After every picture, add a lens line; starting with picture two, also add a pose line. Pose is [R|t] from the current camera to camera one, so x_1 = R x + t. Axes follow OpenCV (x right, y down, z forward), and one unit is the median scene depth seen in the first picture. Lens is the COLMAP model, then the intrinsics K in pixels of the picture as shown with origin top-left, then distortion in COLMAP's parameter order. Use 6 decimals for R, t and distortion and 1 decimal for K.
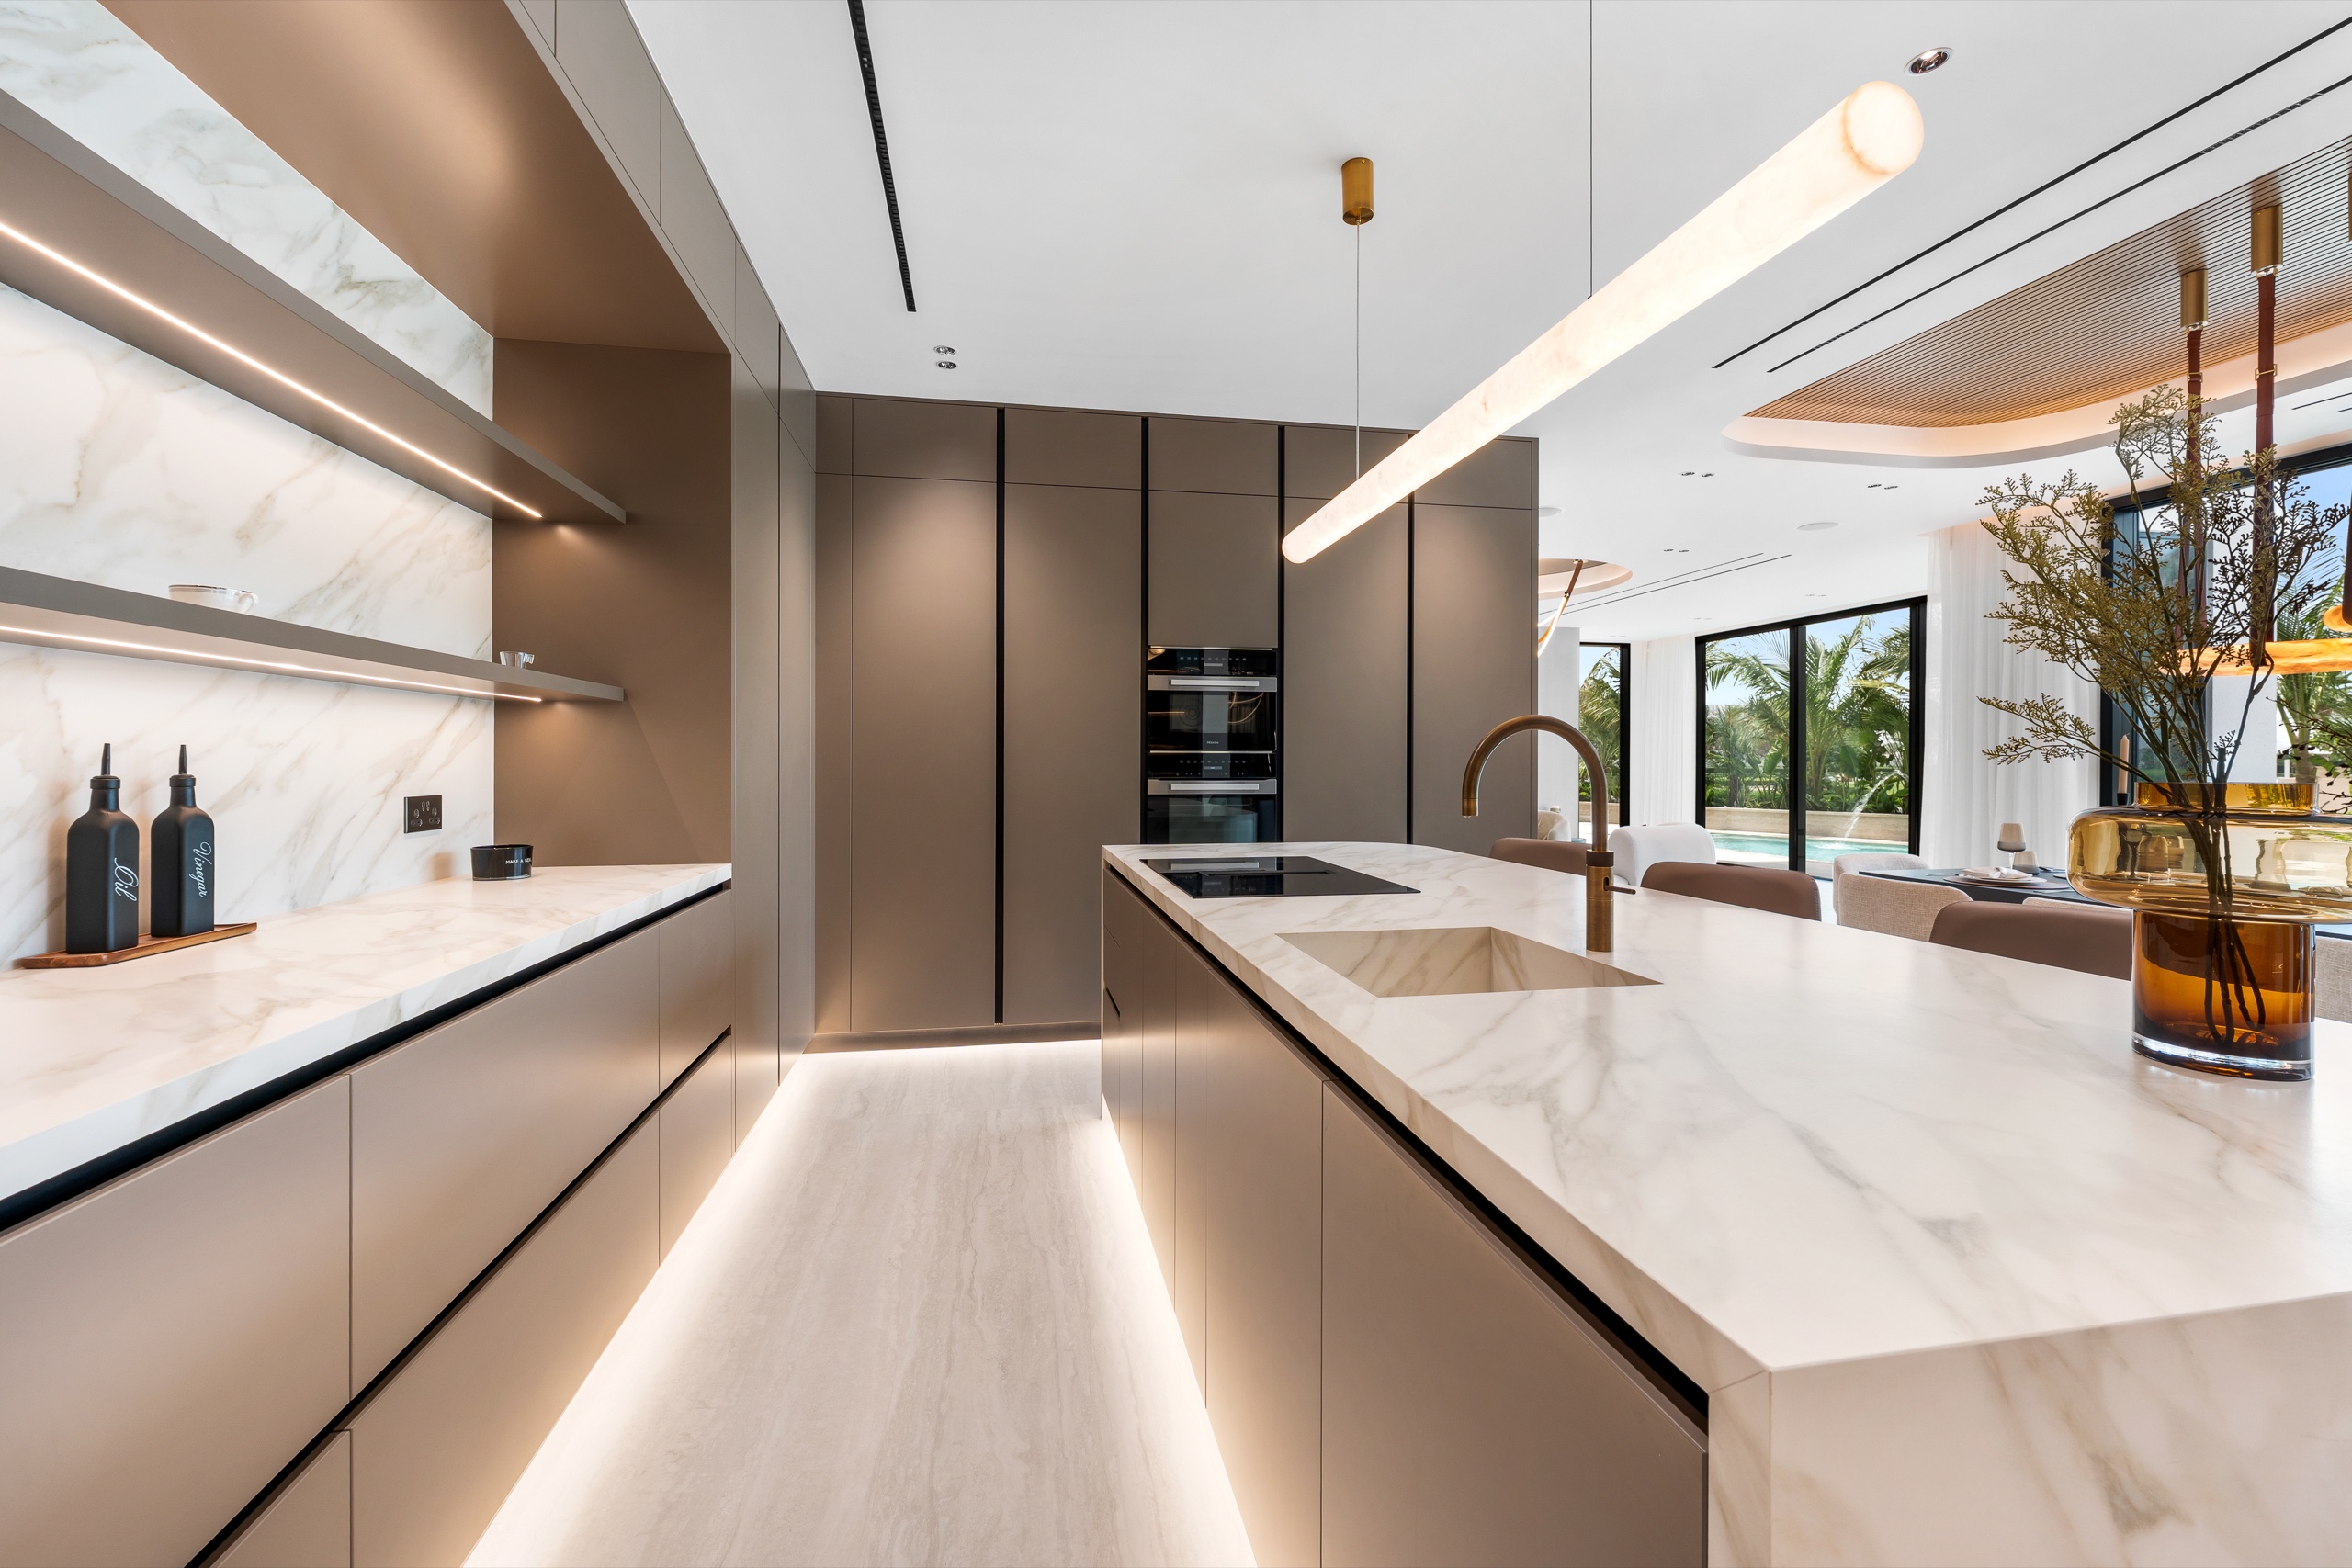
lens RADIAL K [[950.9, 0, 1160.1], [0, 950.9, 762.4], [0, 0, 1]] dist [-0.000342, -0.000074]
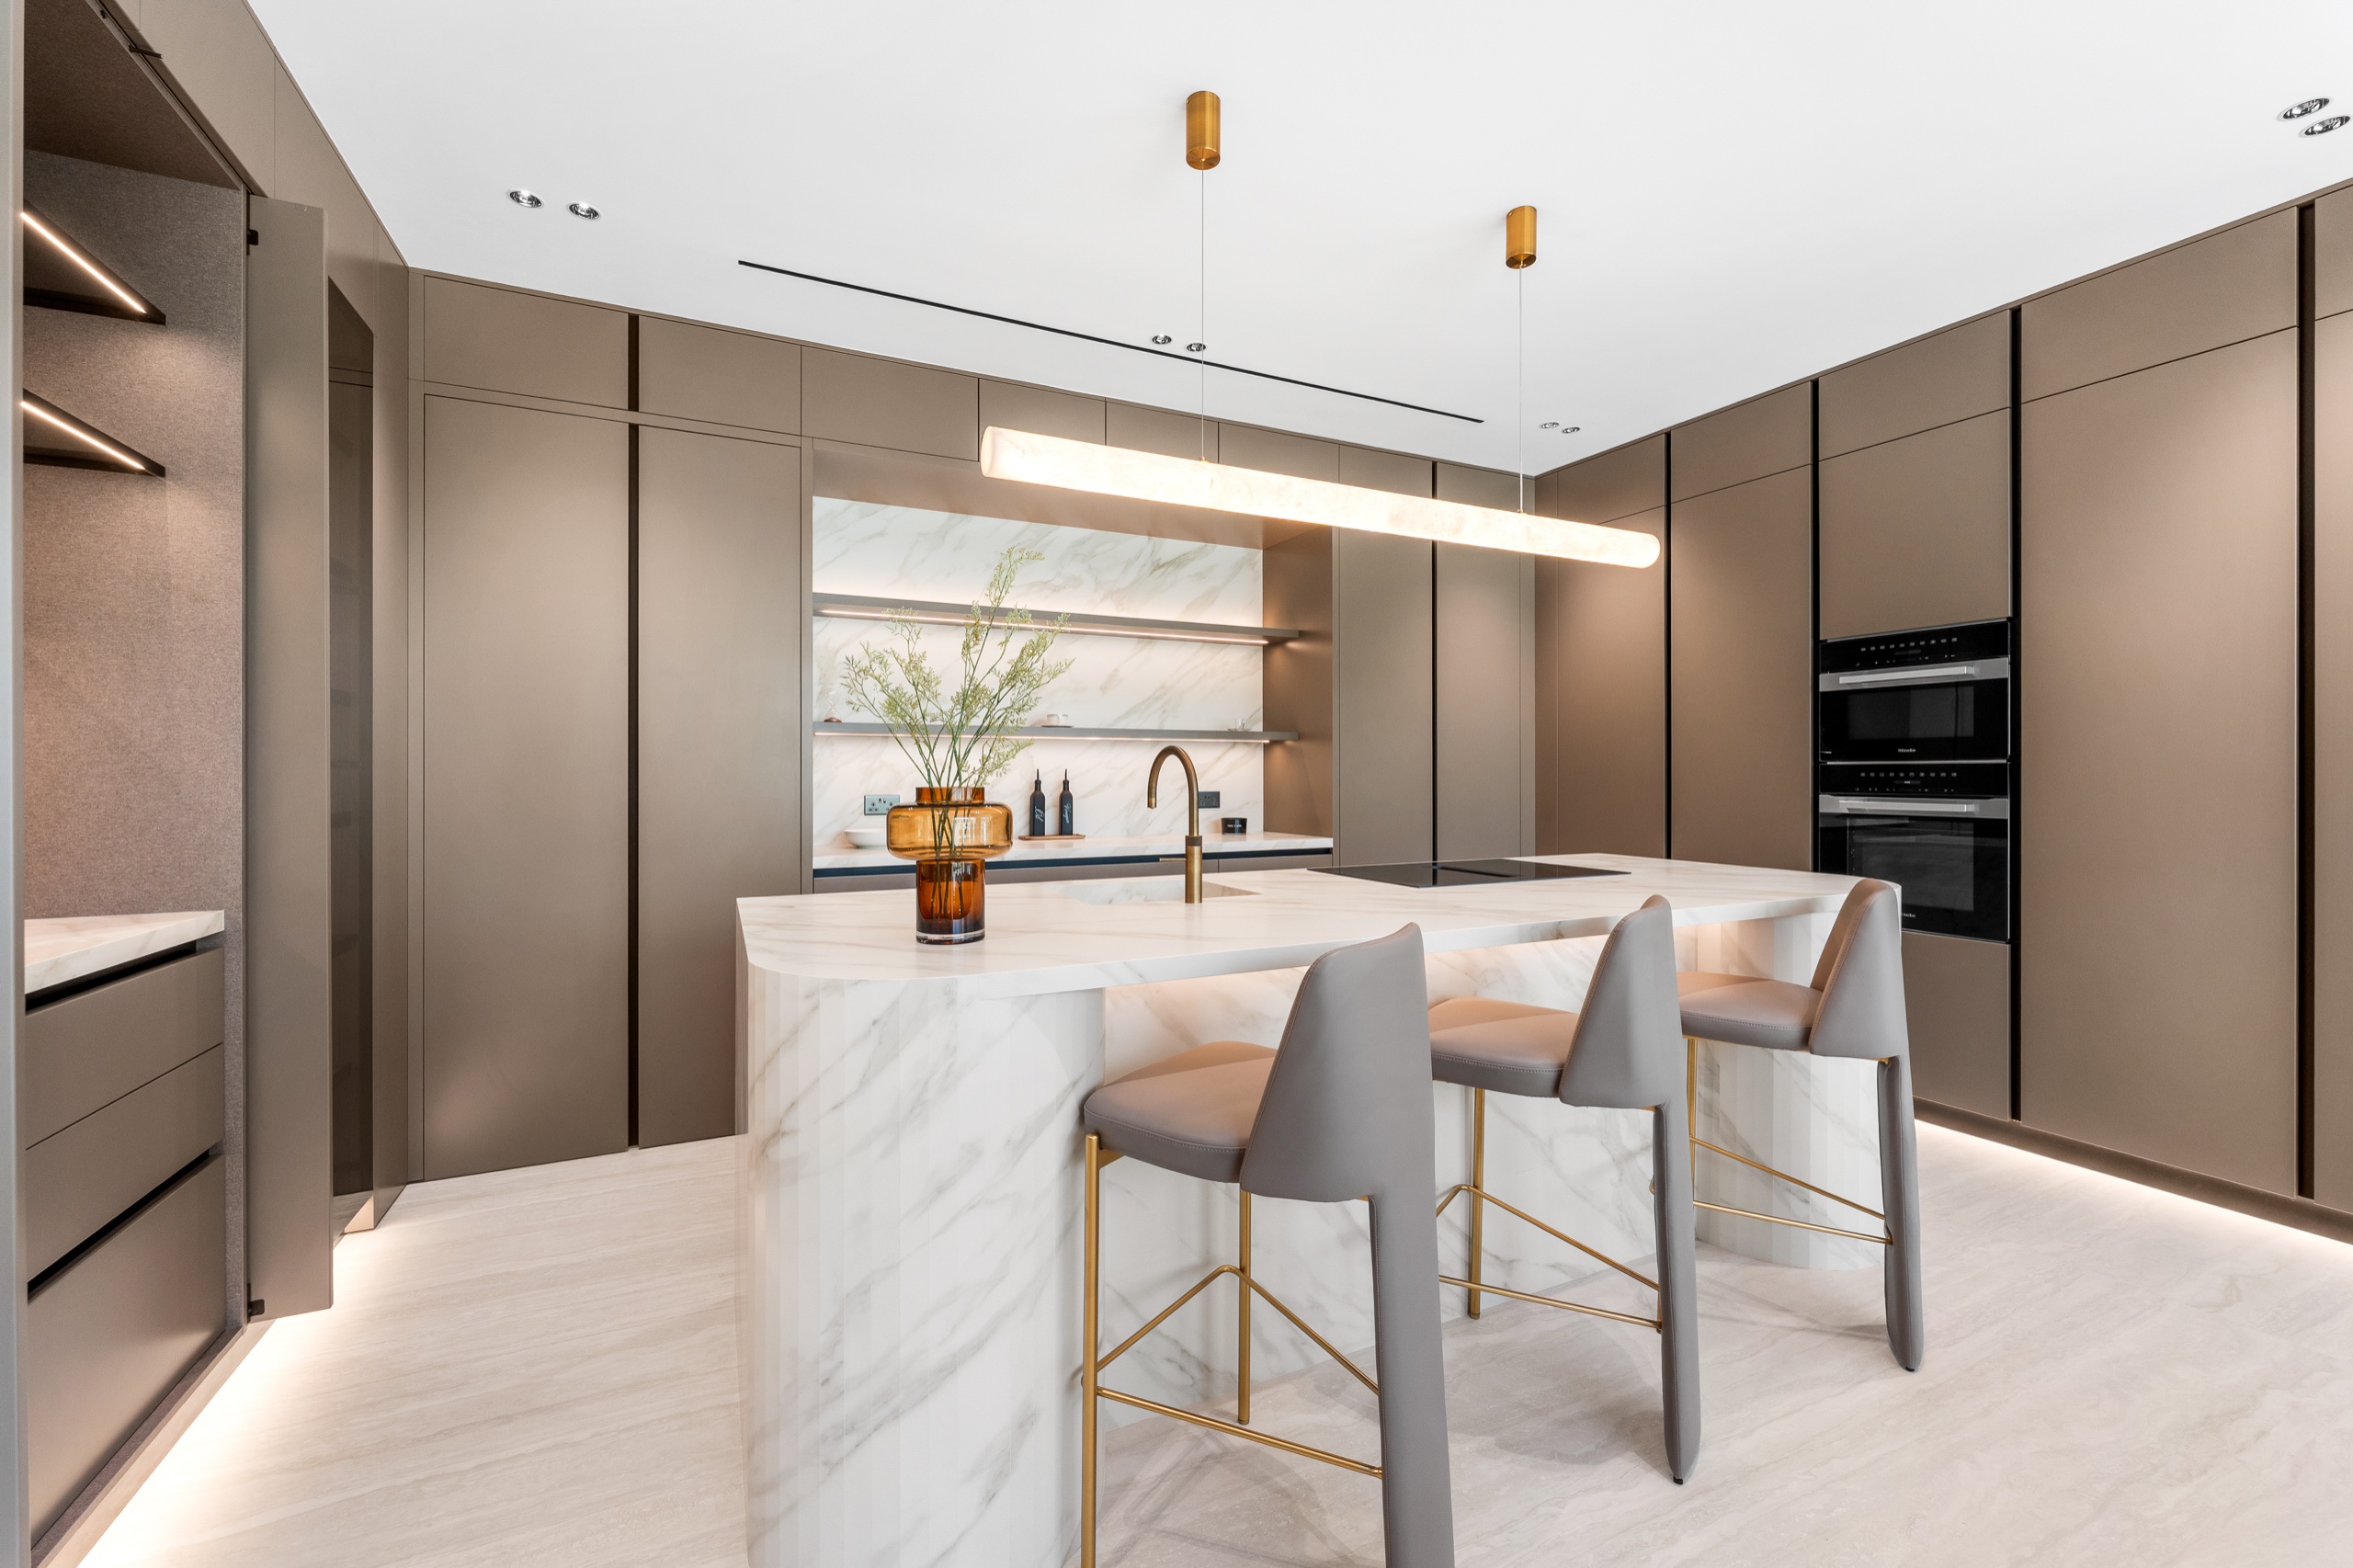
lens RADIAL K [[947.3, 0, 1182.0], [0, 947.3, 774.3], [0, 0, 1]] dist [0.000737, -0.000194]
pose [[0.277829, -0.000752, -0.960630, 0.640829], [0.000137, 1.000000, -0.000743, -0.000355], [0.960630, 0.000075, 0.277829, 0.196490]]
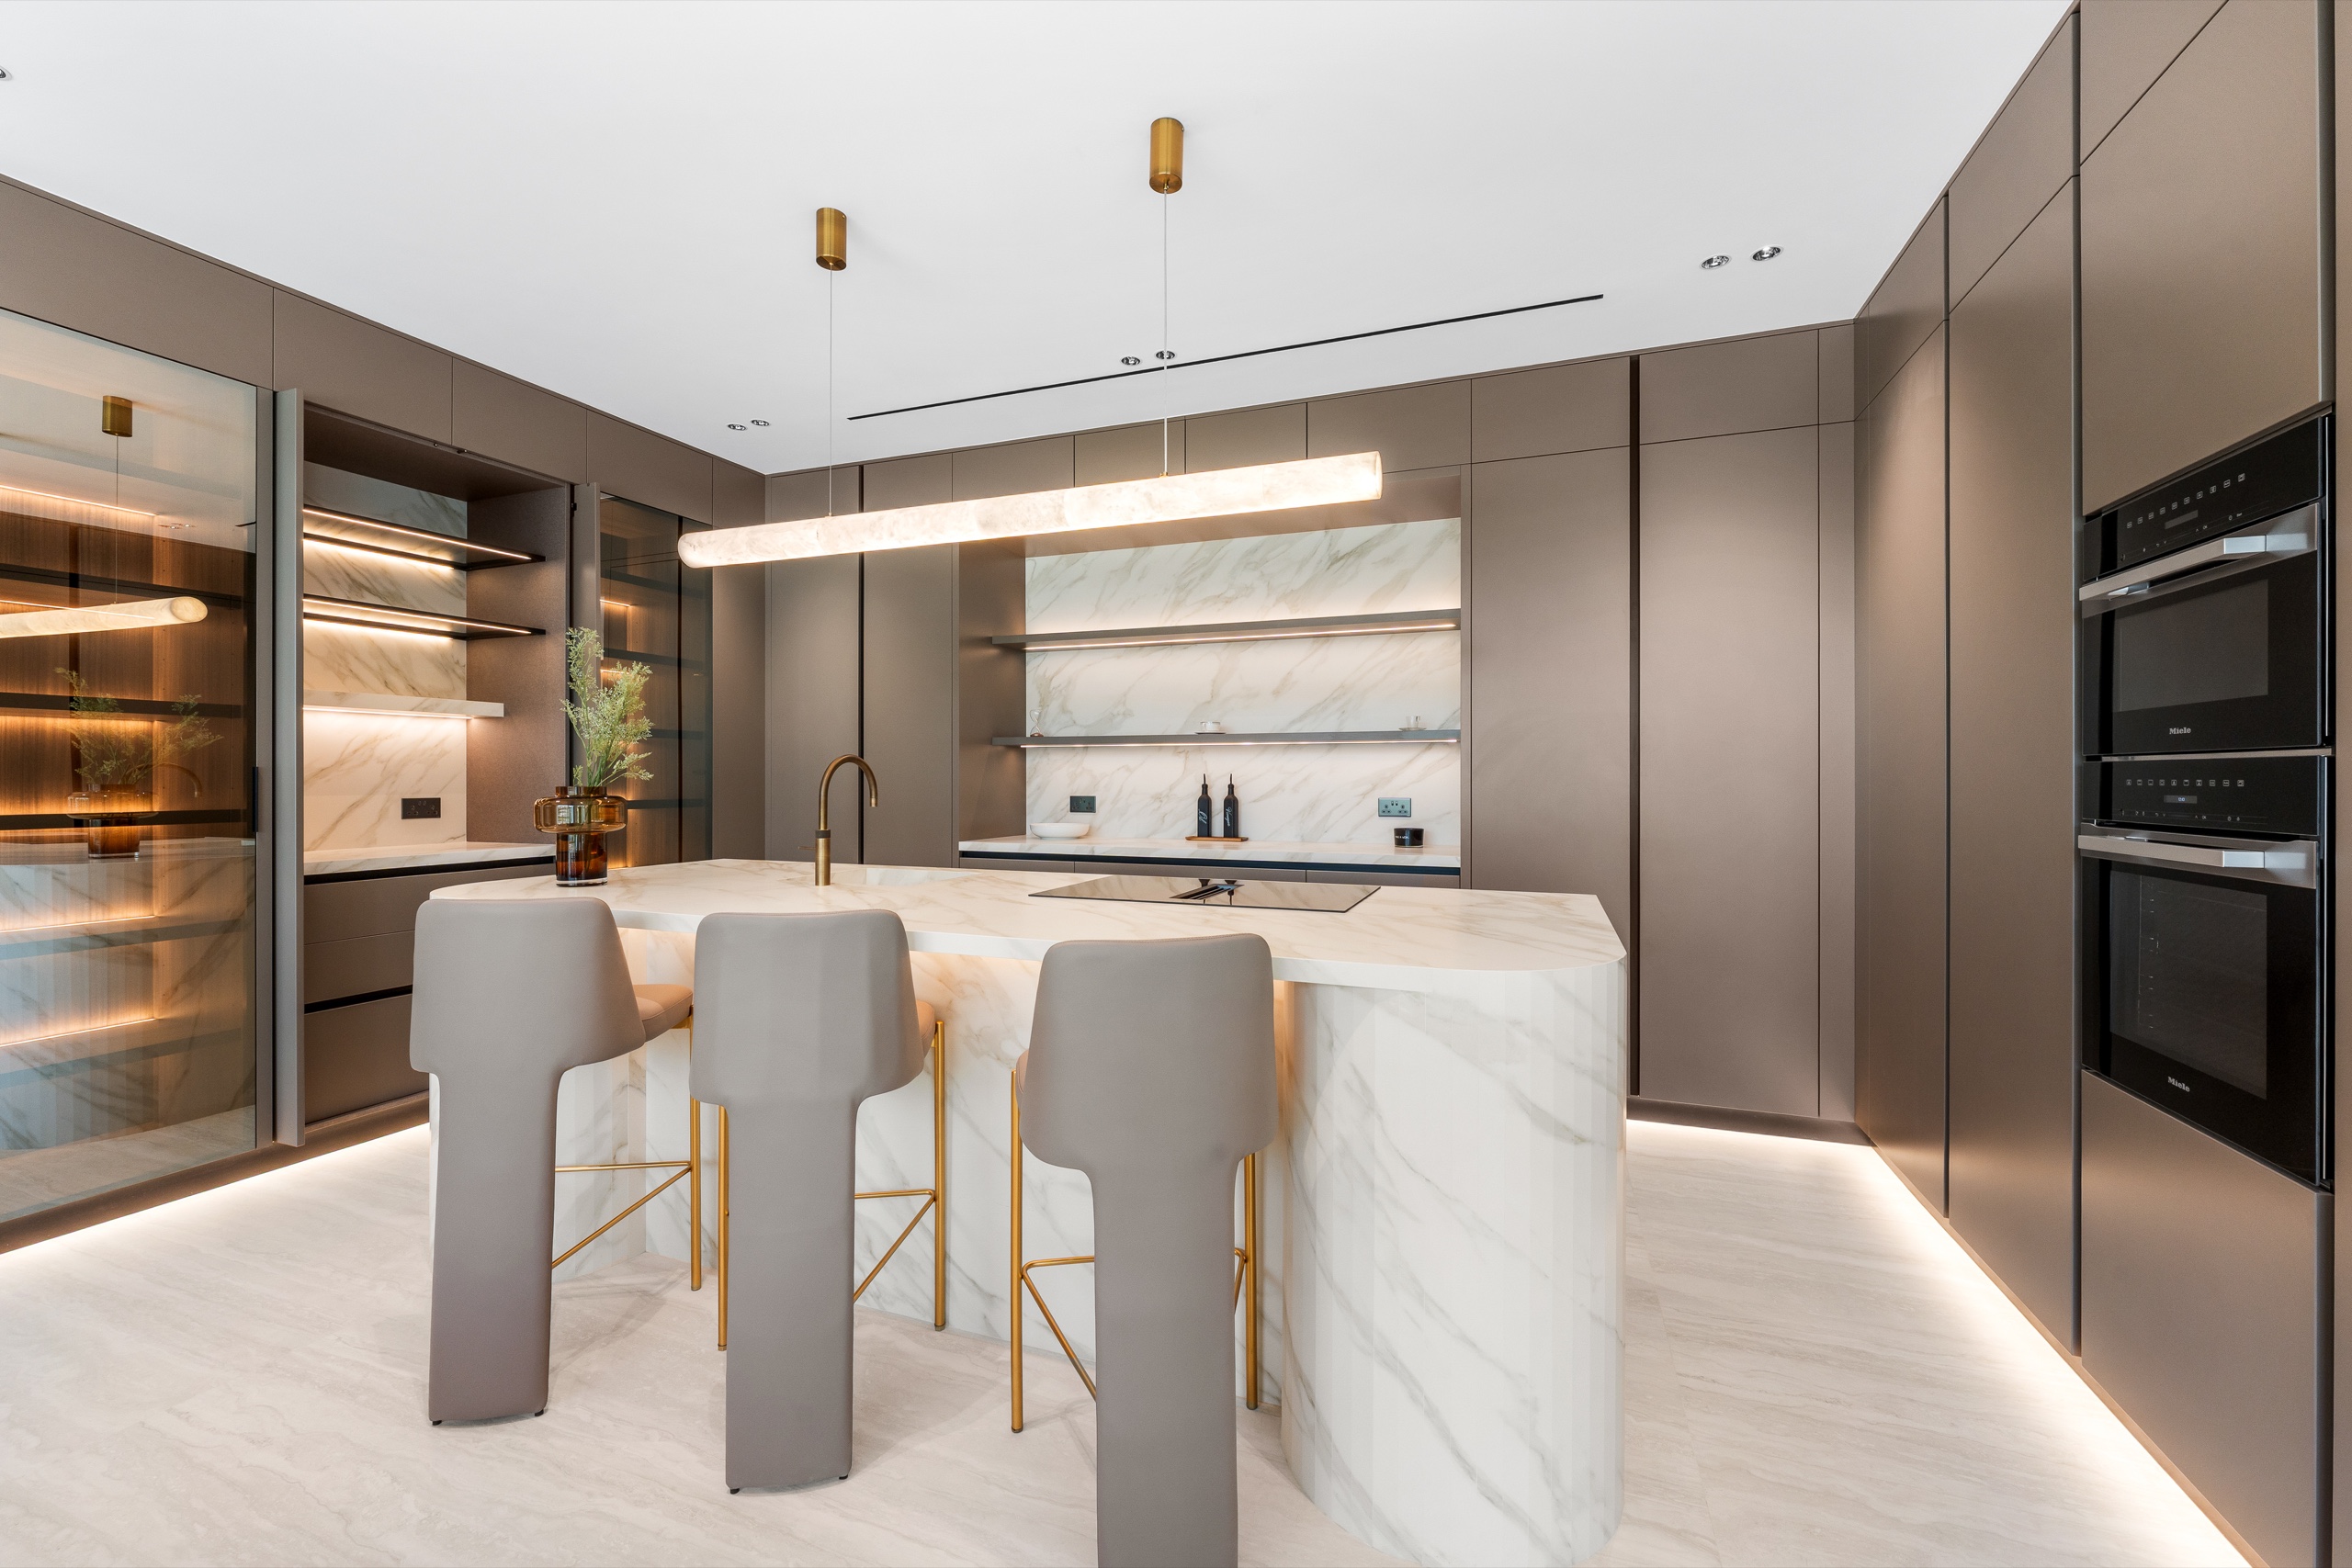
lens RADIAL K [[946.6, 0, 1171.3], [0, 946.6, 778.1], [0, 0, 1]] dist [-0.001991, 0.000131]
pose [[-0.510946, -0.001739, -0.859611, 0.565767], [-0.002368, 0.999997, -0.000615, -0.001137], [0.859609, 0.001721, -0.510949, 0.838126]]
